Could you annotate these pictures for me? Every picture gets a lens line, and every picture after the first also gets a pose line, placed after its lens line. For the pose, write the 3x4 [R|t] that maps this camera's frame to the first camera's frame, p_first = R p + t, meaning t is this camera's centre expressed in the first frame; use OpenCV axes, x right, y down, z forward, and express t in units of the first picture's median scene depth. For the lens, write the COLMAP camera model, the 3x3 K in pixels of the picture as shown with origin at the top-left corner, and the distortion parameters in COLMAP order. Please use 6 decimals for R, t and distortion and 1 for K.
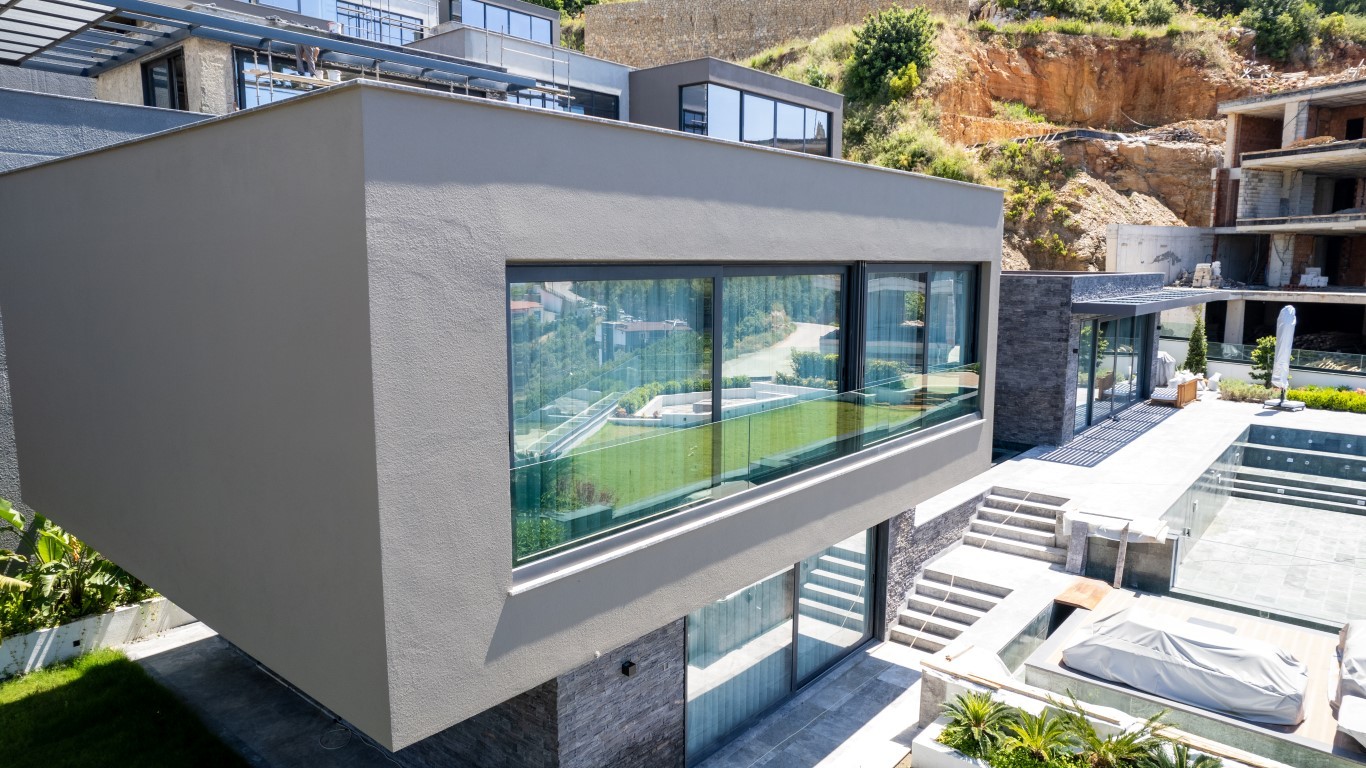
lens RADIAL K [[873.5, 0, 686.1], [0, 873.5, 379.1], [0, 0, 1]] dist [-0.045730, 0.039699]
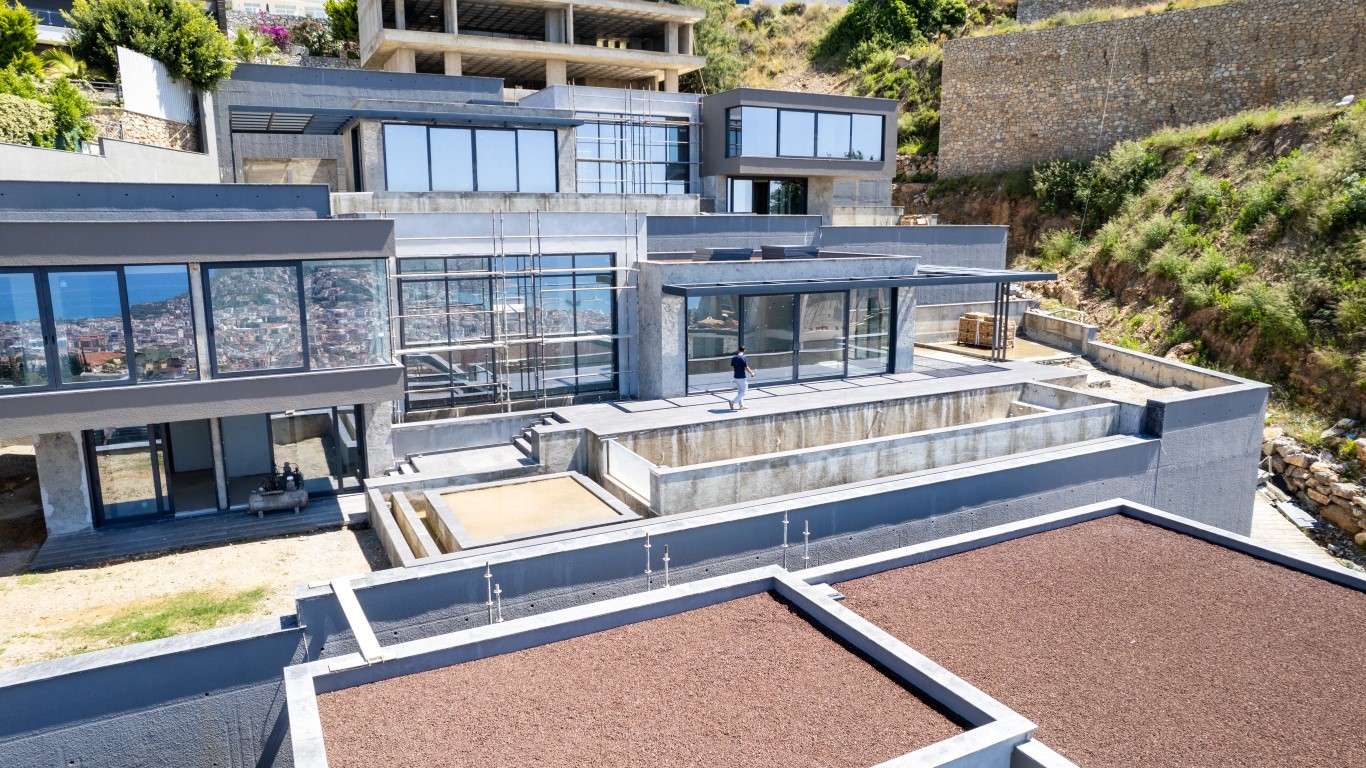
lens RADIAL K [[873.5, 0, 683.7], [0, 873.5, 386.8], [0, 0, 1]] dist [-0.045730, 0.039699]
pose [[0.921918, 0.064216, -0.382024, -0.023165], [-0.046072, 0.997341, 0.056463, -0.180815], [0.384634, -0.034454, 0.922426, 0.248482]]
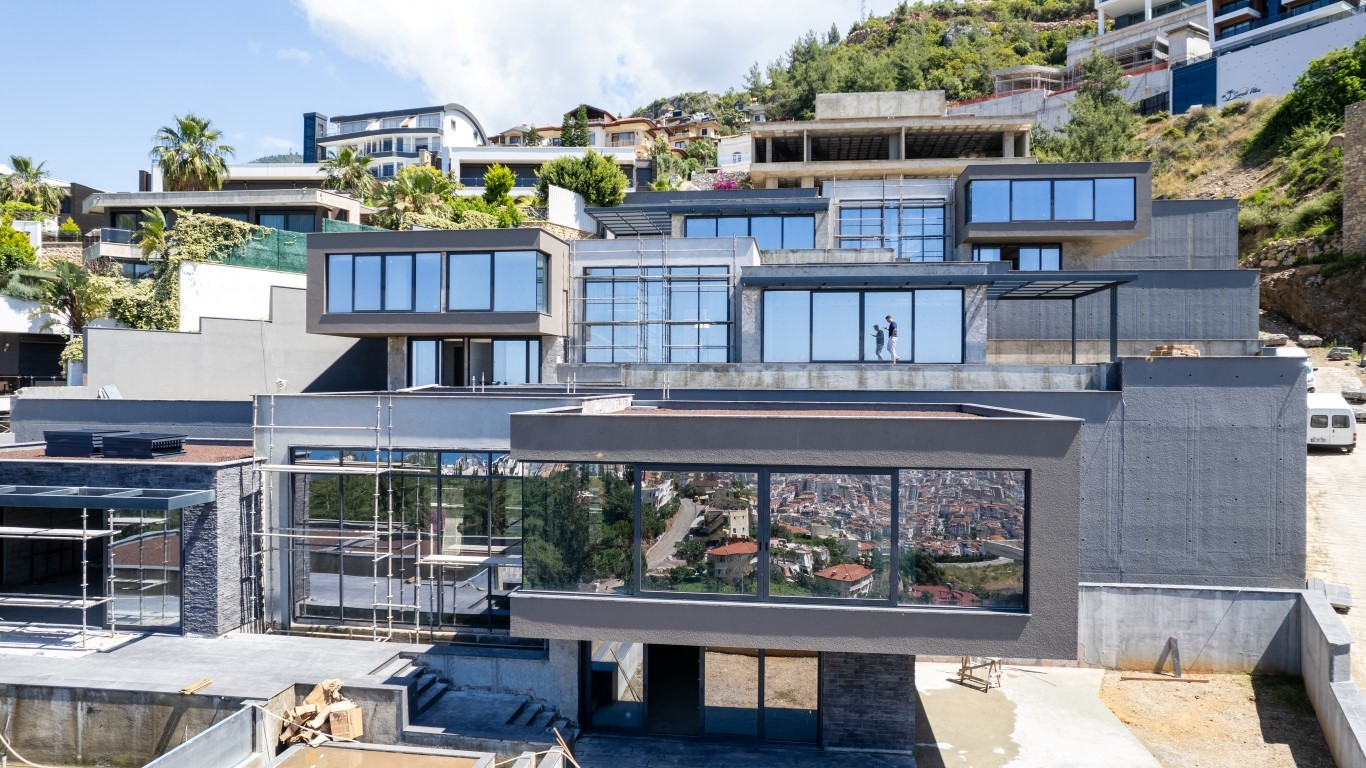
lens RADIAL K [[873.5, 0, 679.6], [0, 873.5, 389.7], [0, 0, 1]] dist [-0.045730, 0.039699]
pose [[0.527834, 0.007417, -0.849315, 0.167542], [-0.124606, 0.989818, -0.068796, -0.122251], [0.840158, 0.142143, 0.523384, 0.280686]]
